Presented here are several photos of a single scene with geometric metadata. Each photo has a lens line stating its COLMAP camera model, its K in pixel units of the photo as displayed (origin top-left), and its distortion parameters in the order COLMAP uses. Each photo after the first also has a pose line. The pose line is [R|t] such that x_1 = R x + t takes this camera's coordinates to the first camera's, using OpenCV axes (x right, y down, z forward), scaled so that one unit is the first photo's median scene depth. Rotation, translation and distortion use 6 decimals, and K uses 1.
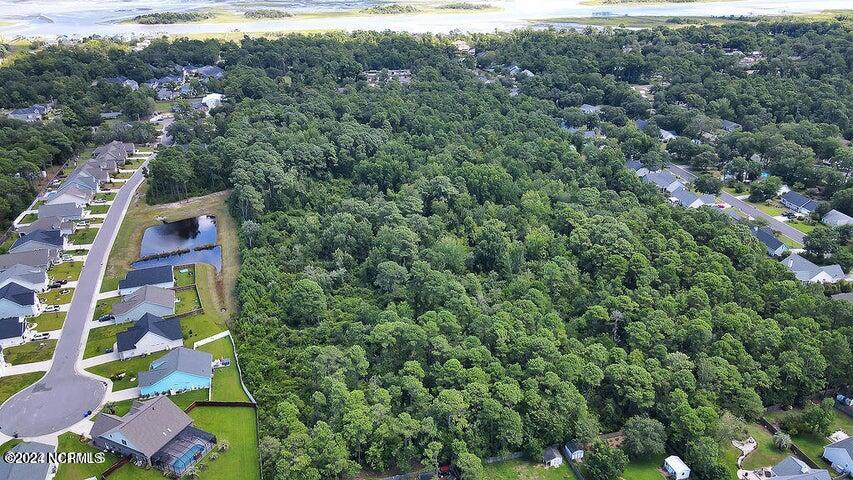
lens RADIAL K [[631.9, 0, 426.5], [0, 631.9, 240.0], [0, 0, 1]] dist [0.000810, 0.026602]
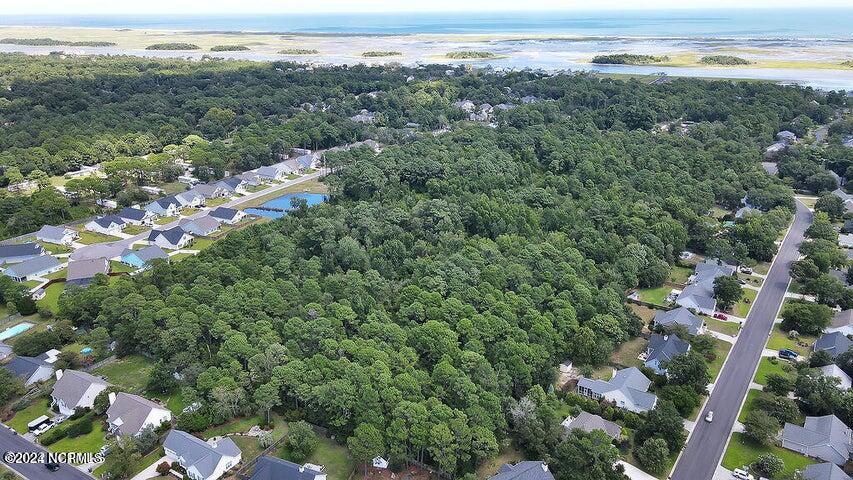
lens RADIAL K [[631.9, 0, 426.5], [0, 631.9, 240.0], [0, 0, 1]] dist [0.000810, 0.026602]
pose [[0.699078, 0.251124, -0.669497, 0.735270], [-0.292245, 0.954873, 0.053009, -0.080912], [0.652597, 0.158600, 0.740921, 0.161357]]
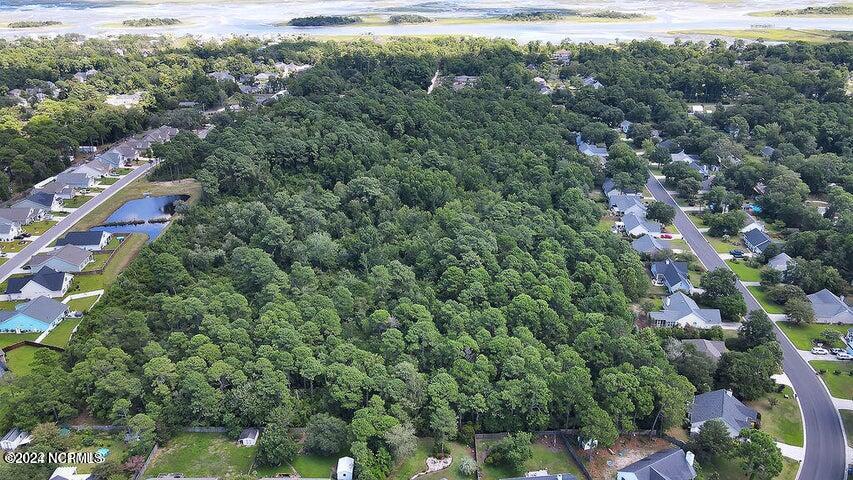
lens RADIAL K [[631.9, 0, 426.5], [0, 631.9, 240.0], [0, 0, 1]] dist [0.000810, 0.026602]
pose [[0.961435, 0.110514, -0.251854, 0.374387], [-0.112634, 0.993618, 0.006028, -0.014499], [0.250913, 0.022572, 0.967747, 0.017622]]
